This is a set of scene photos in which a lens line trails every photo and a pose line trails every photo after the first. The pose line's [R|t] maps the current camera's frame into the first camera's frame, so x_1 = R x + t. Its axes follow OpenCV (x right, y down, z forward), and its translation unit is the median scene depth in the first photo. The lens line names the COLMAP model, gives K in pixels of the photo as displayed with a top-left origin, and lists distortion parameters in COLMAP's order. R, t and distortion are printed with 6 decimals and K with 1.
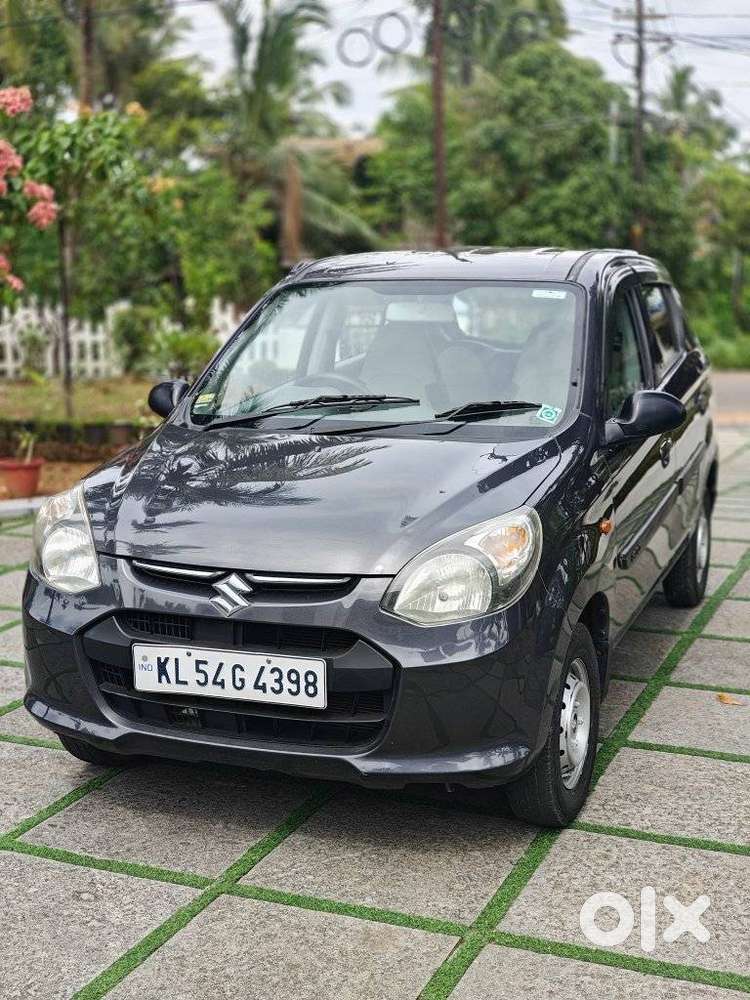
lens RADIAL K [[1358.3, 0, 377.3], [0, 1358.3, 500.1], [0, 0, 1]] dist [0.232279, -0.966395]
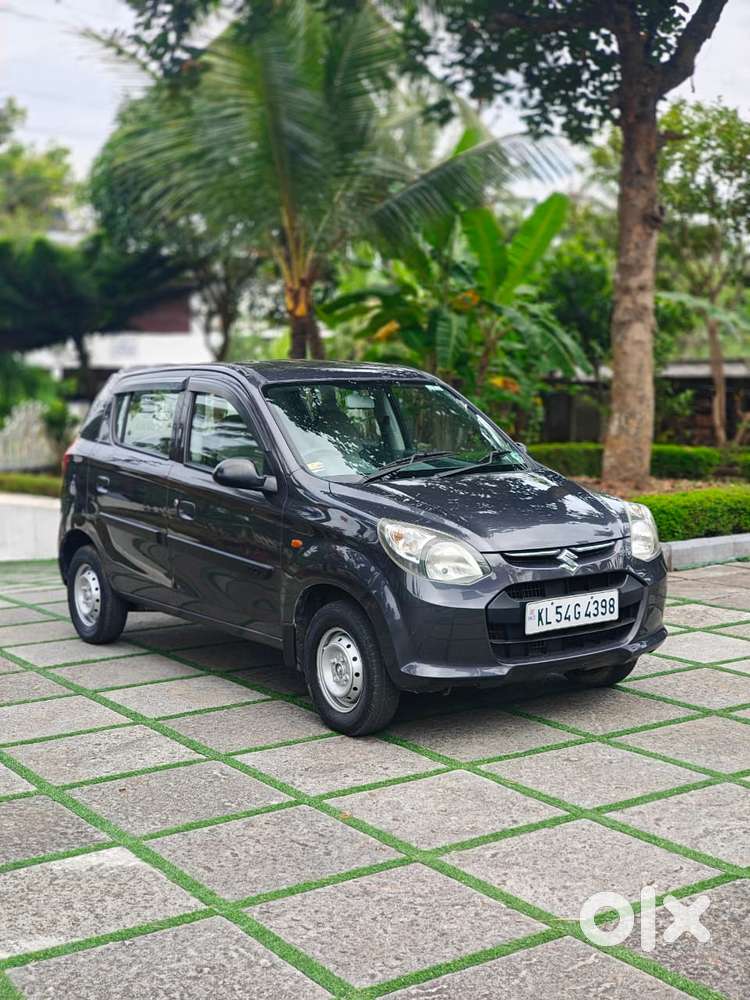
lens RADIAL K [[1358.3, 0, 377.3], [0, 1358.3, 500.1], [0, 0, 1]] dist [0.232279, -0.966395]
pose [[0.548968, -0.074776, 0.832492, -1.510343], [0.155620, 0.987719, -0.013901, -0.015370], [-0.821228, 0.137184, 0.553863, 0.262207]]
